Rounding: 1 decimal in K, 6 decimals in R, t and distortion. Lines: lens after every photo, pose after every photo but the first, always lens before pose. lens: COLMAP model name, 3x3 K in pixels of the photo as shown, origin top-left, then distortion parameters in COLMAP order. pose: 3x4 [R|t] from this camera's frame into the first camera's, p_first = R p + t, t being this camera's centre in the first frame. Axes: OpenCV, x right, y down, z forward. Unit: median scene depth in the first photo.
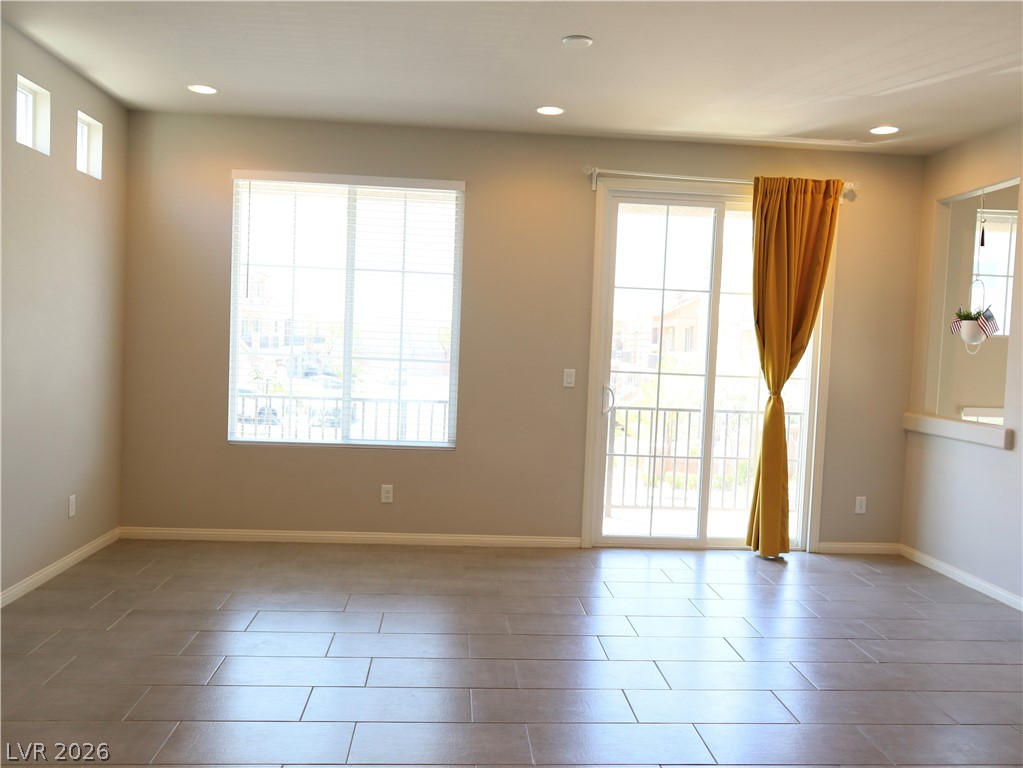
lens RADIAL K [[843.7, 0, 511.5], [0, 843.7, 384.0], [0, 0, 1]] dist [-0.034158, -0.001065]
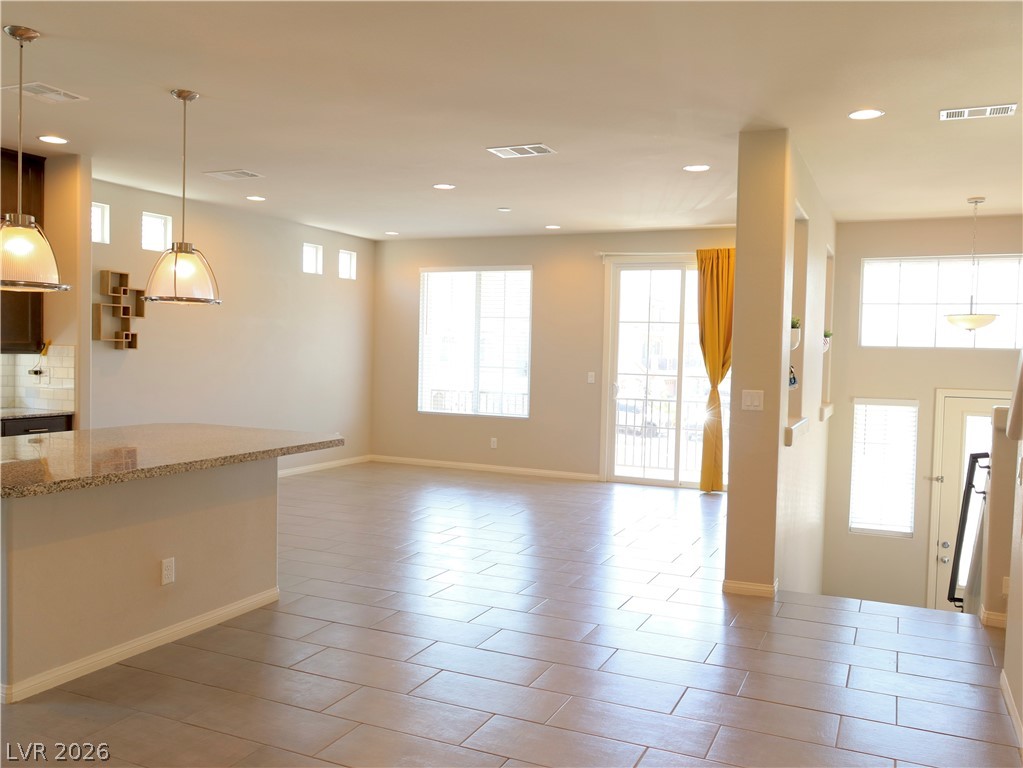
lens RADIAL K [[848.5, 0, 511.5], [0, 848.5, 384.0], [0, 0, 1]] dist [-0.000632, -0.001496]
pose [[0.870504, 0.001170, -0.492160, 0.757219], [-0.014534, 0.999622, -0.023329, 0.046591], [0.491947, 0.027461, 0.870192, -0.536161]]
